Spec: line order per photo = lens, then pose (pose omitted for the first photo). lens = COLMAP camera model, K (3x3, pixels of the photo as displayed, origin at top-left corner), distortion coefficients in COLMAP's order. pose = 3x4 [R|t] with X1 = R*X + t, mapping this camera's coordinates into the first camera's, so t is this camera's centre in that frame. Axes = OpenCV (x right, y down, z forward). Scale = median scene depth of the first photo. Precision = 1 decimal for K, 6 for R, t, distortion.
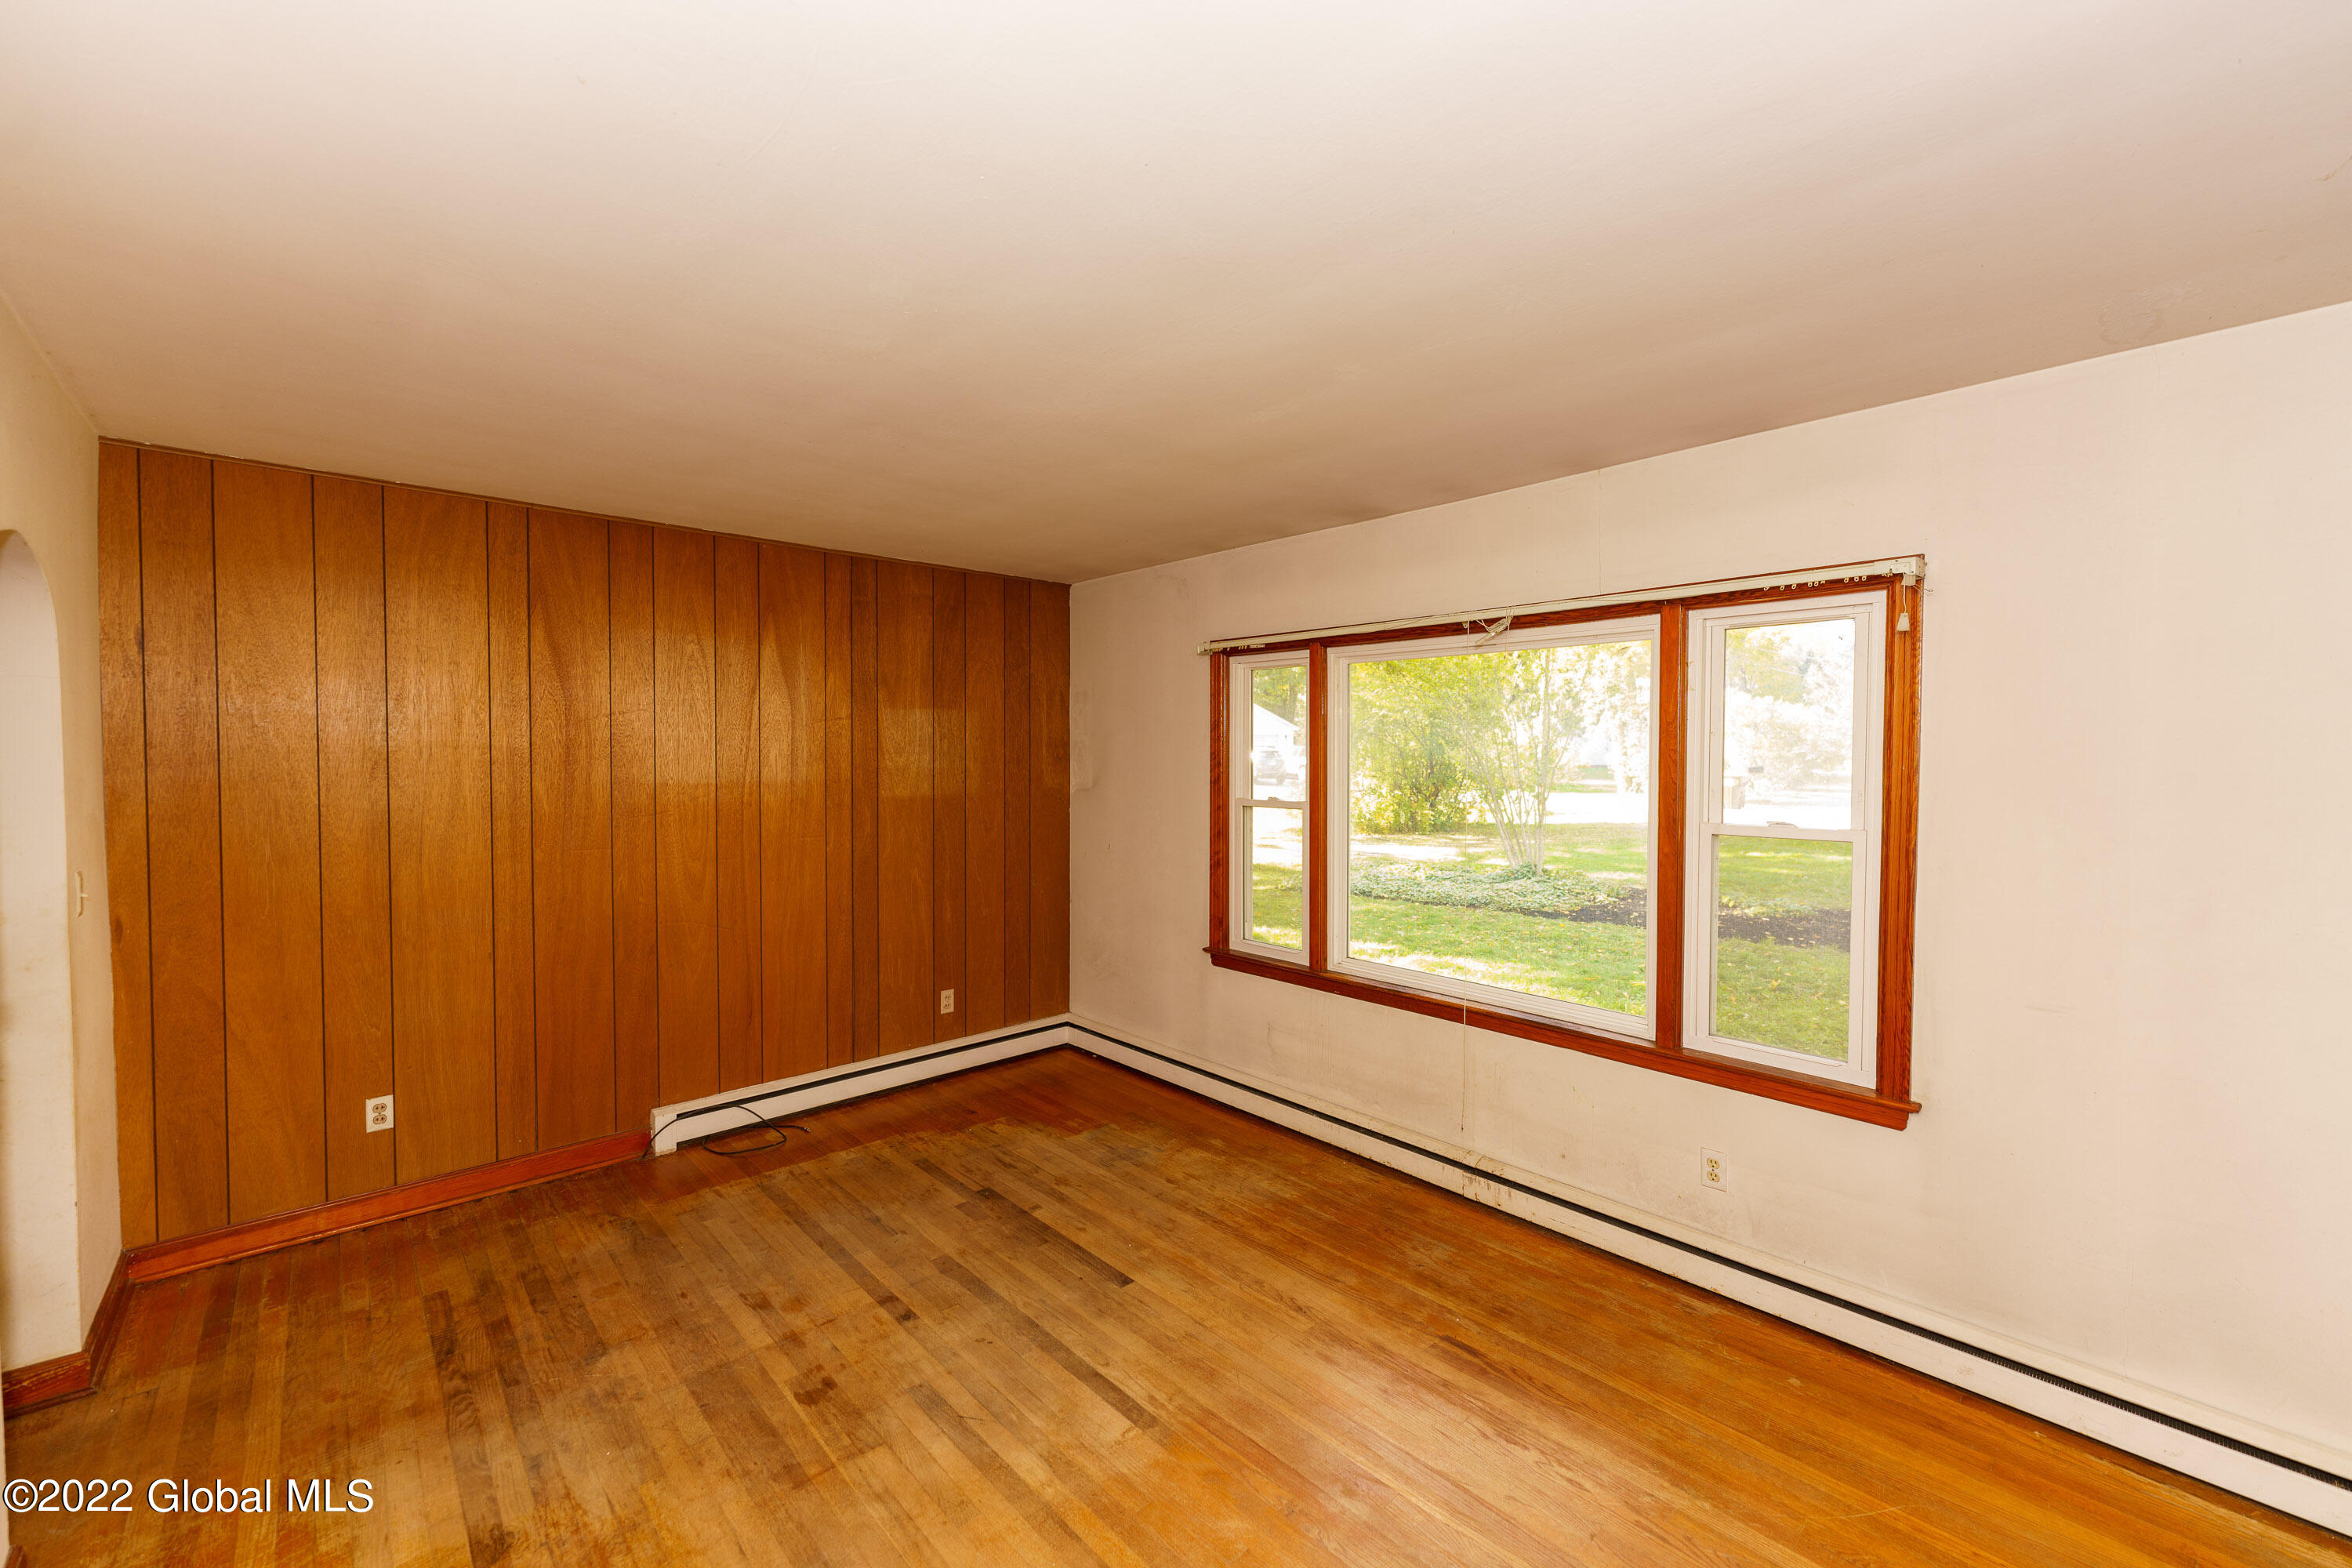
lens RADIAL K [[935.7, 0, 1174.6], [0, 935.7, 777.0], [0, 0, 1]] dist [0.001876, -0.000074]
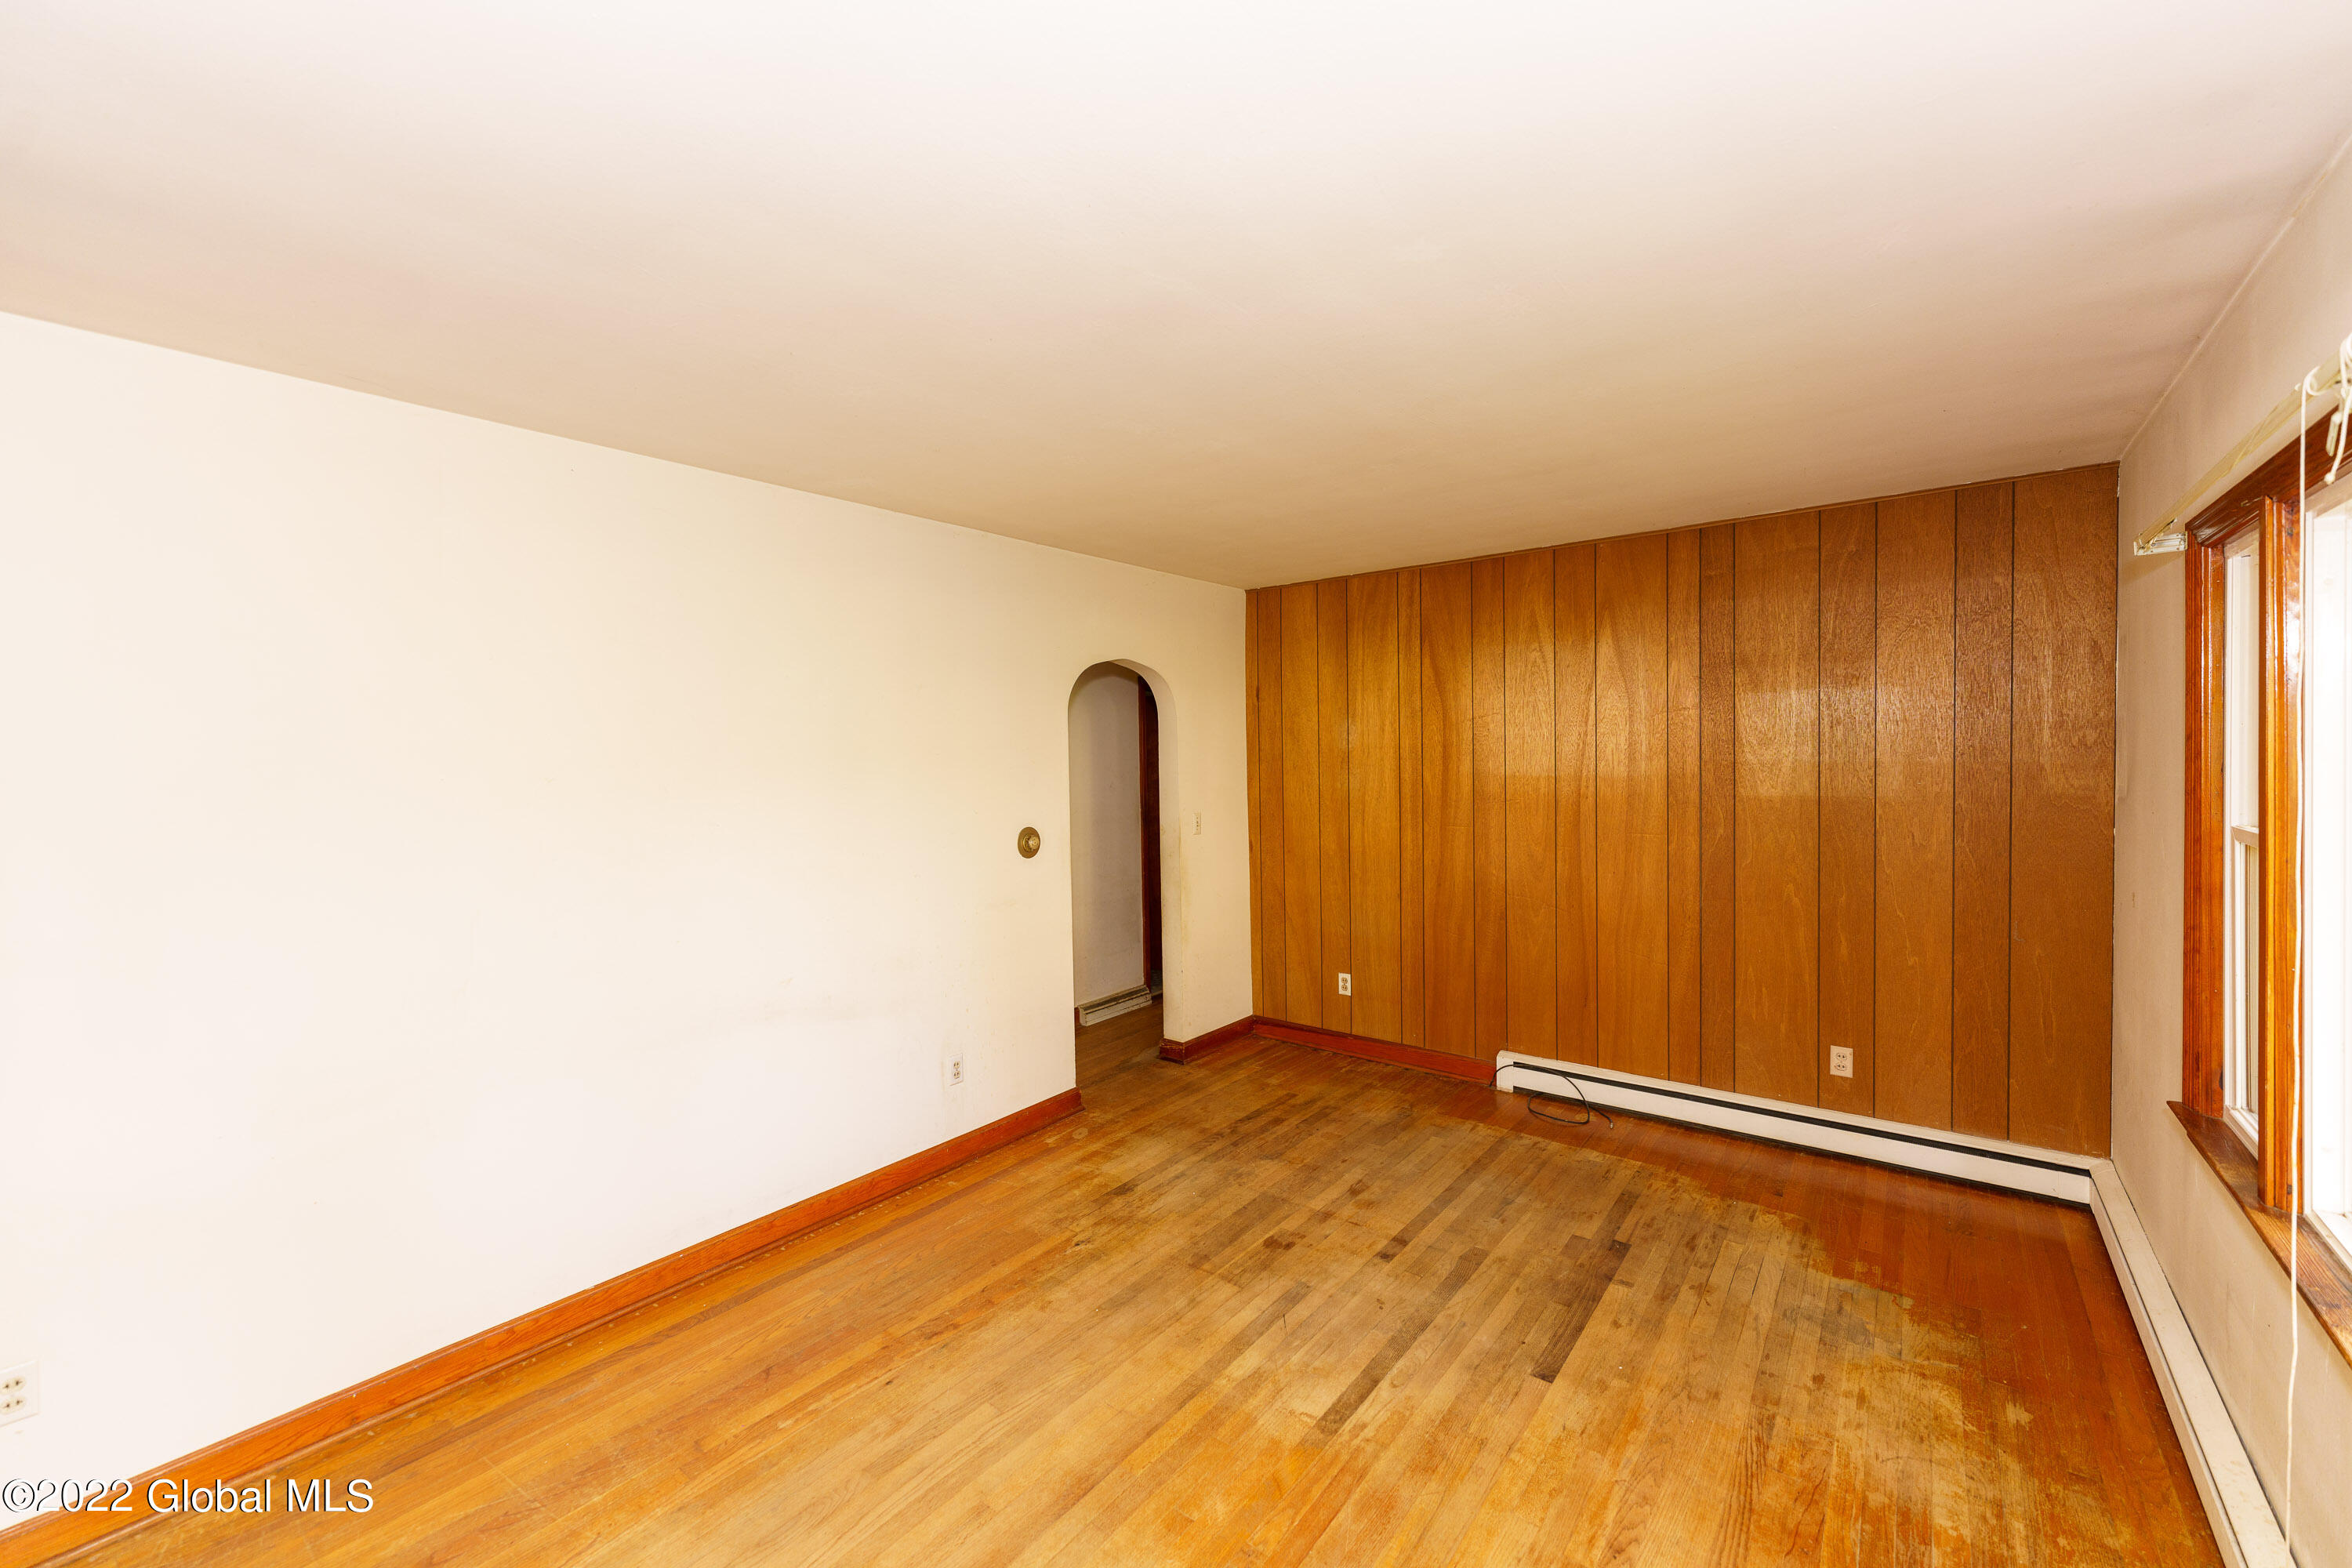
lens RADIAL K [[935.7, 0, 1172.2], [0, 935.7, 775.1], [0, 0, 1]] dist [0.001876, -0.000074]
pose [[0.156121, 0.017953, -0.987575, 0.618709], [-0.007057, 0.999830, 0.017060, -0.011717], [0.987713, 0.004305, 0.156221, 0.461686]]
